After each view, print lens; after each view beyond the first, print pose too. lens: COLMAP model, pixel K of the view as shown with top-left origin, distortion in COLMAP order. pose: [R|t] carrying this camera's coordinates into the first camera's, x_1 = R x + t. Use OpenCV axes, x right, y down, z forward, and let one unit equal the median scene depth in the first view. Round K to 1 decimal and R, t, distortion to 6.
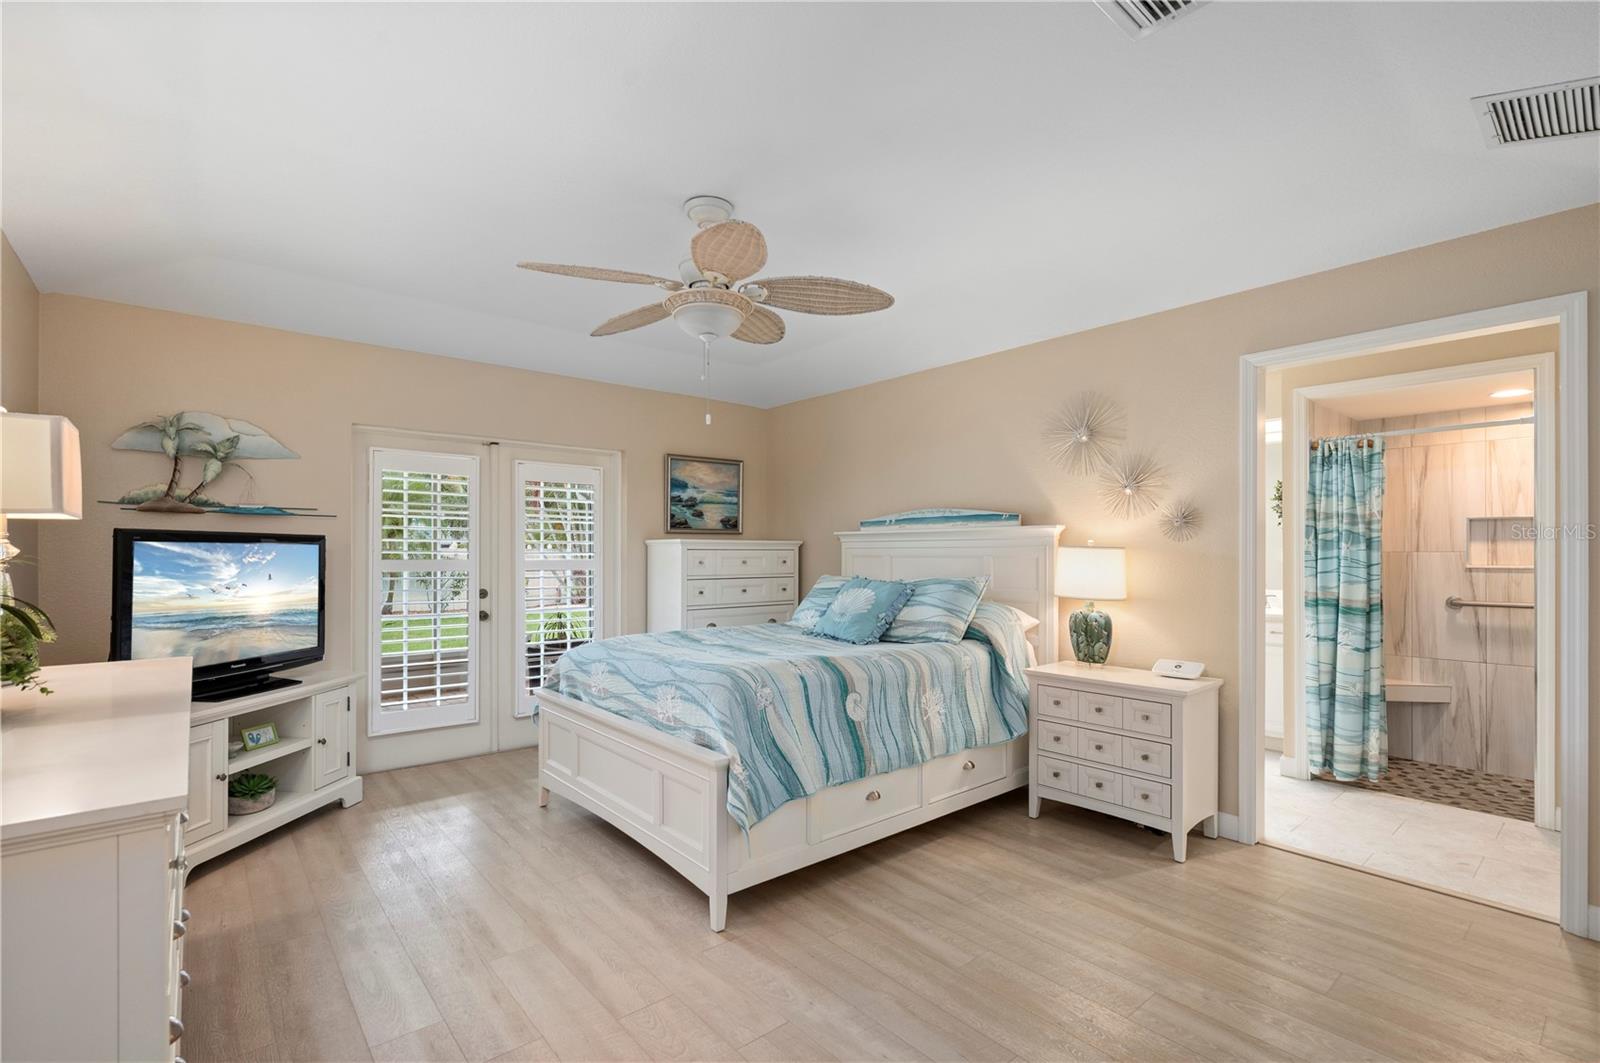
lens RADIAL K [[722.2, 0, 793.4], [0, 722.2, 551.9], [0, 0, 1]] dist [0.000798, 0.000211]
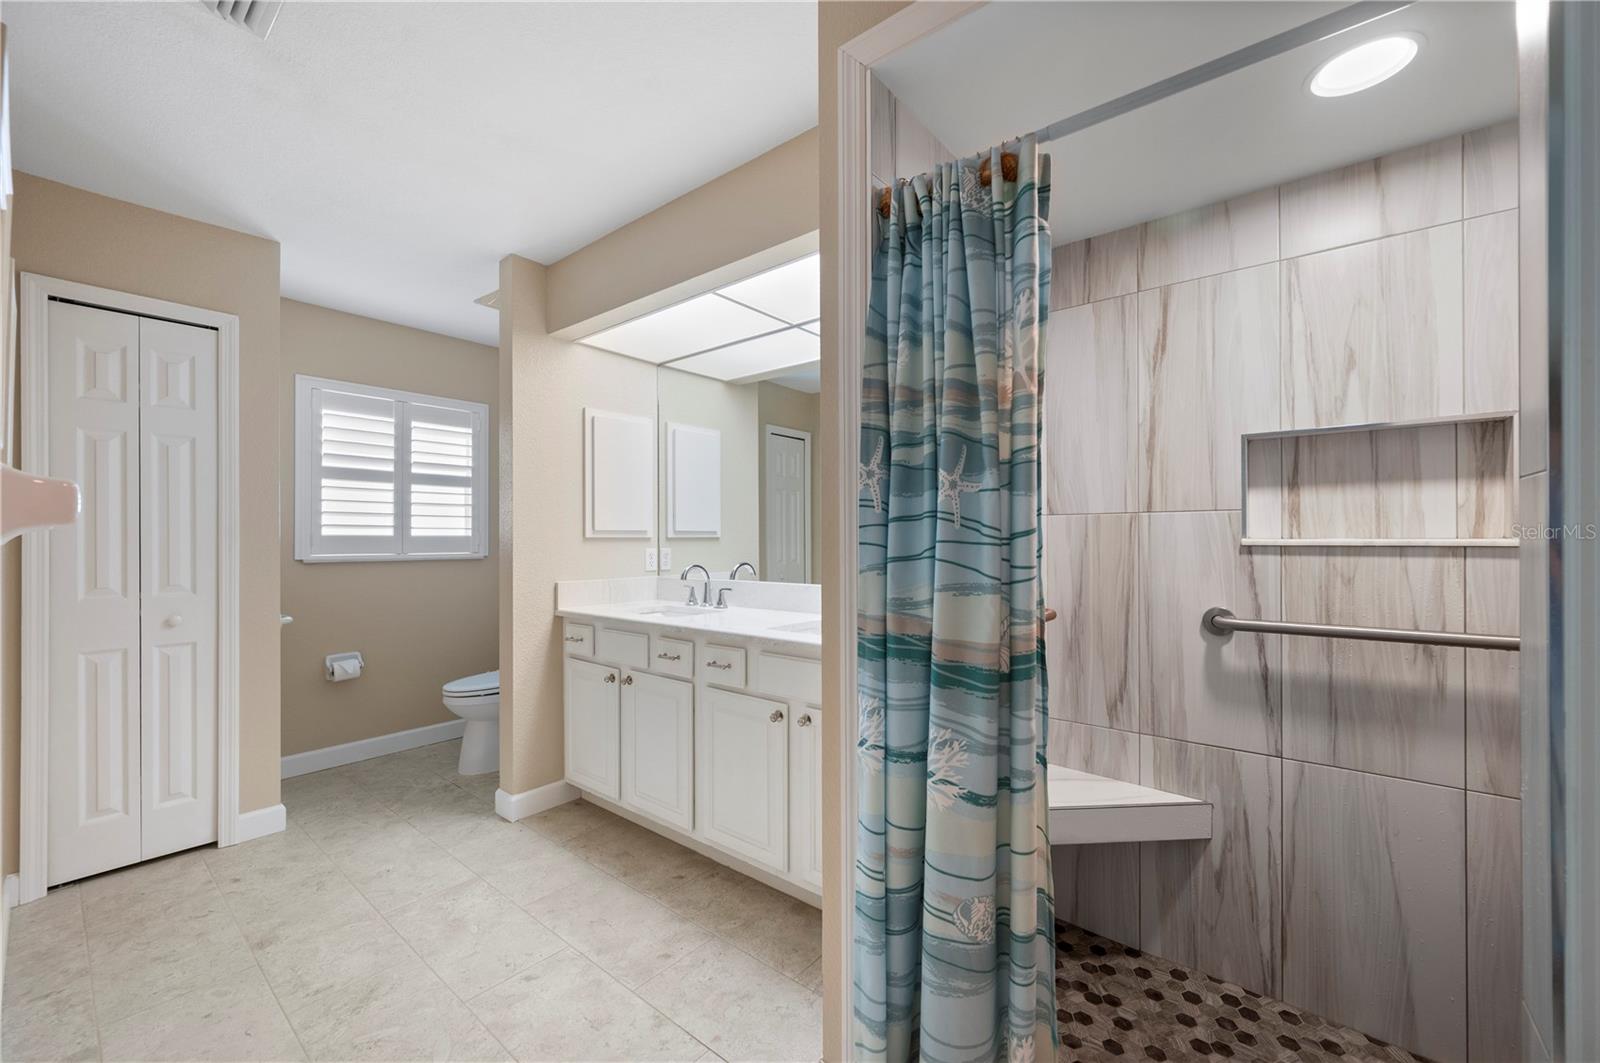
lens RADIAL K [[636.8, 0, 799.0], [0, 636.8, 538.0], [0, 0, 1]] dist [0.000522, -0.000050]
pose [[0.982522, -0.002453, 0.186131, 0.627452], [0.002285, 0.999997, 0.001114, 0.017714], [-0.186133, -0.000669, 0.982524, 0.708546]]
